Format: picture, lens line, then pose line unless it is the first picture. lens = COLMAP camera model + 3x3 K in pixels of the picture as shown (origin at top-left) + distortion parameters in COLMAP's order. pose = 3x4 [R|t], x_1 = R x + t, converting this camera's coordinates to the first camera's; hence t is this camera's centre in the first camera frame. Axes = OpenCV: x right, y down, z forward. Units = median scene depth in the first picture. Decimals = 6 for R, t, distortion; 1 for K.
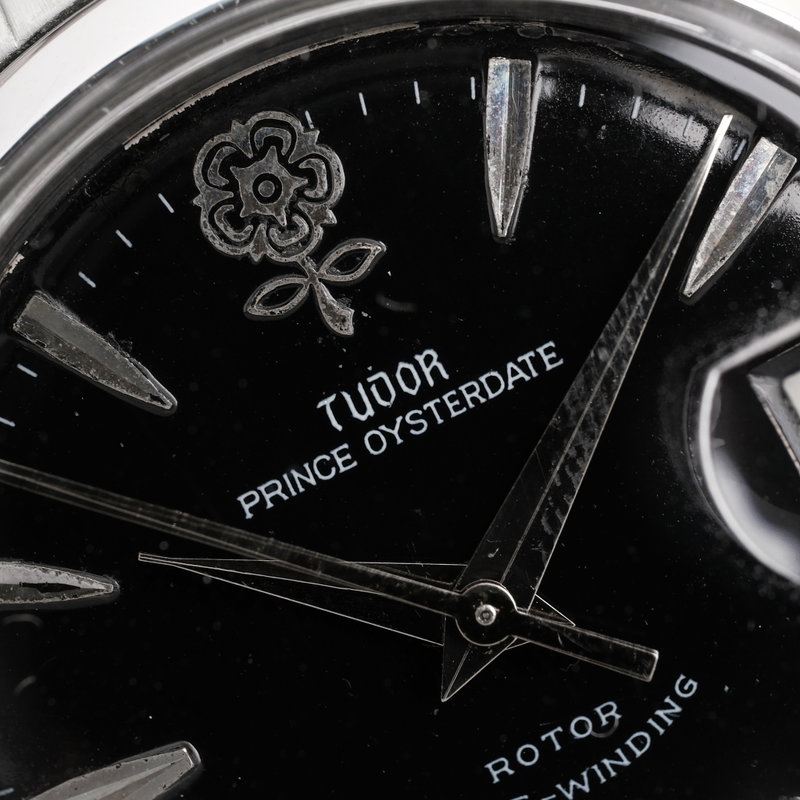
lens RADIAL K [[1523.8, 0, 425.6], [0, 1523.8, 390.8], [0, 0, 1]] dist [0.038664, 0.000000]
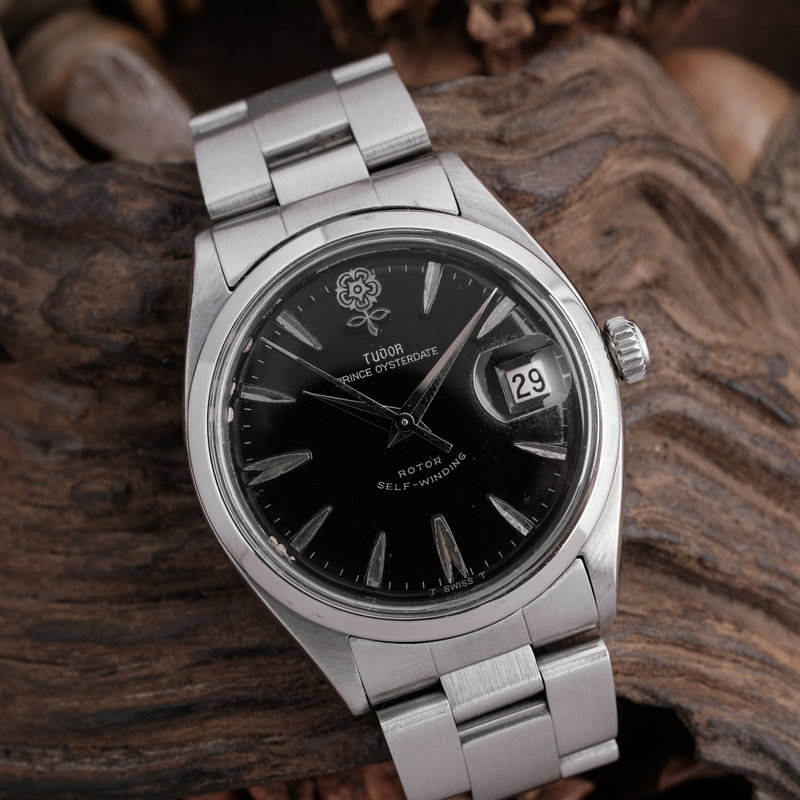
lens RADIAL K [[1523.8, 0, 401.0], [0, 1523.8, 399.2], [0, 0, 1]] dist [0.038664, 0.000000]
pose [[0.989789, 0.142306, 0.008199, -0.002934], [-0.139524, 0.979000, -0.148632, 0.583402], [-0.029178, 0.145970, 0.988859, -2.262781]]
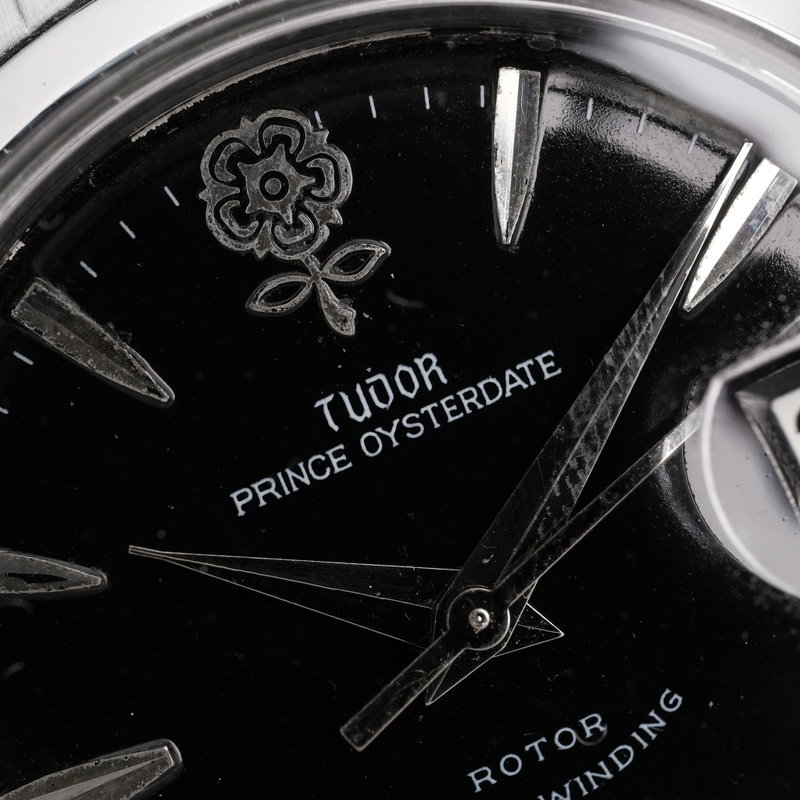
lens RADIAL K [[1523.8, 0, 397.2], [0, 1523.8, 415.3], [0, 0, 1]] dist [0.038664, 0.000000]
pose [[0.998531, 0.039729, 0.036853, -0.053612], [-0.038558, 0.998746, -0.031945, 0.046253], [-0.038075, 0.030477, 0.998810, 0.001637]]
